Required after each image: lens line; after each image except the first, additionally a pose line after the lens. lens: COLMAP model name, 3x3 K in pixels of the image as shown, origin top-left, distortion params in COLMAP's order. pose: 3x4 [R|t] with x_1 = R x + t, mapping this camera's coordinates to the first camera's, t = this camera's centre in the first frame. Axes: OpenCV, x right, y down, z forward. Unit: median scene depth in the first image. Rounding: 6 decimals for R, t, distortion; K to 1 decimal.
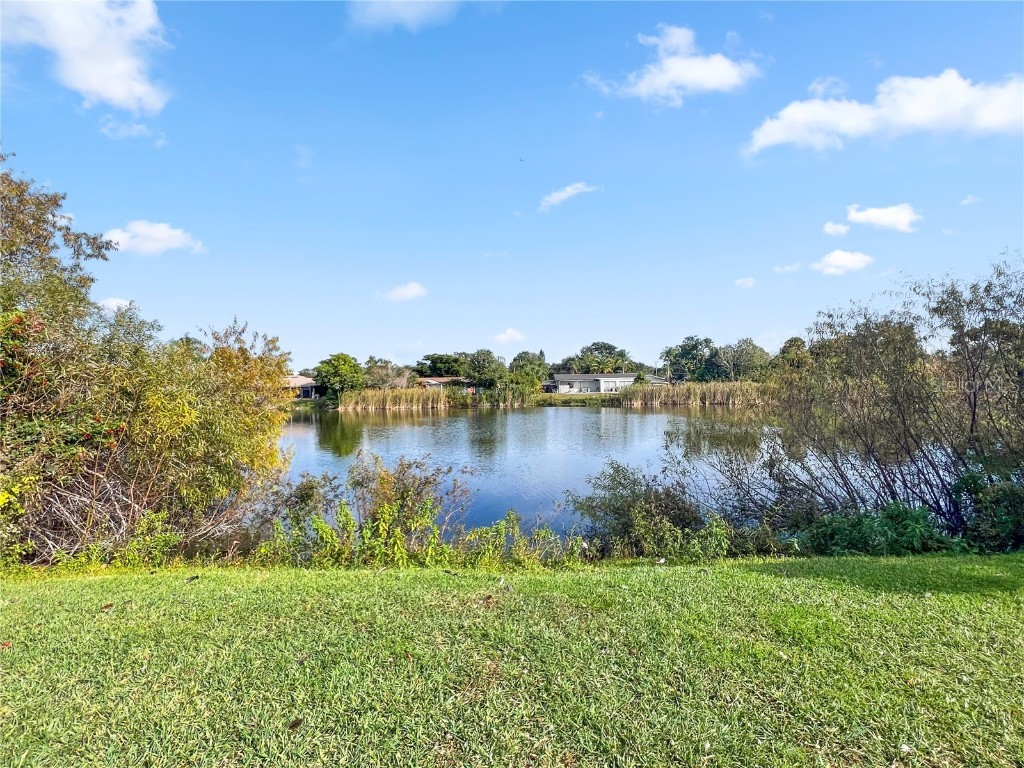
lens RADIAL K [[493.9, 0, 516.8], [0, 493.9, 386.2], [0, 0, 1]] dist [-0.002491, 0.000469]
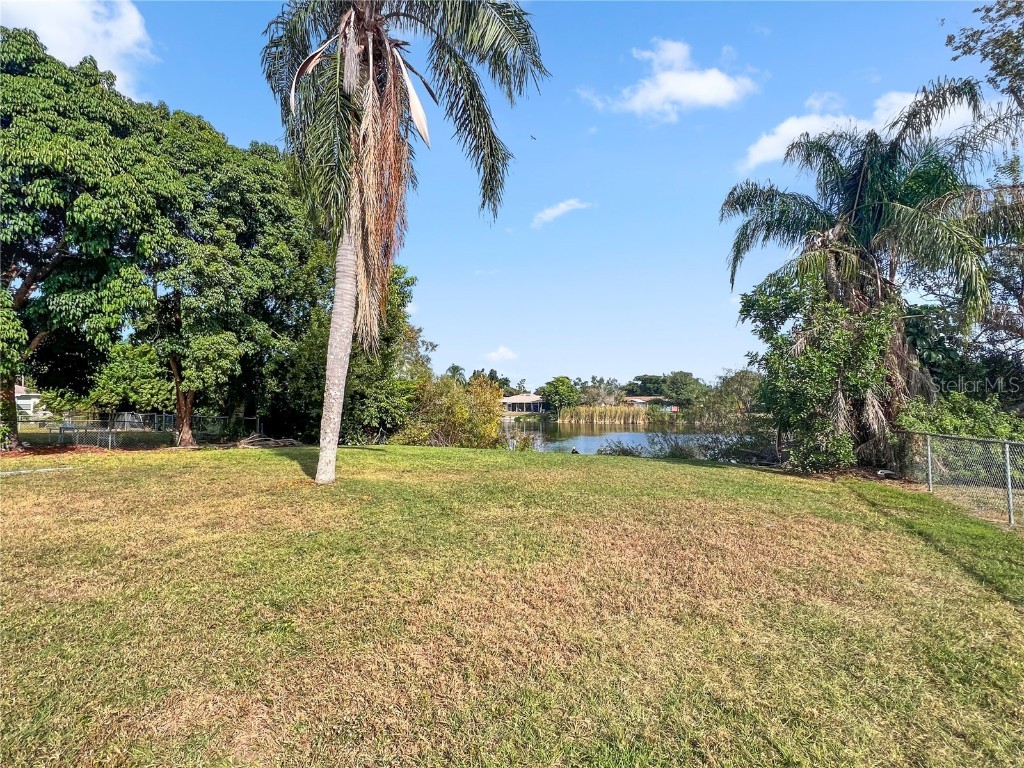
lens RADIAL K [[493.9, 0, 510.7], [0, 493.9, 384.9], [0, 0, 1]] dist [-0.002491, 0.000469]
pose [[0.889927, 0.000125, -0.456103, 0.096518], [-0.016758, 0.999334, -0.032426, -0.003122], [0.455795, 0.036500, 0.889336, -0.158051]]
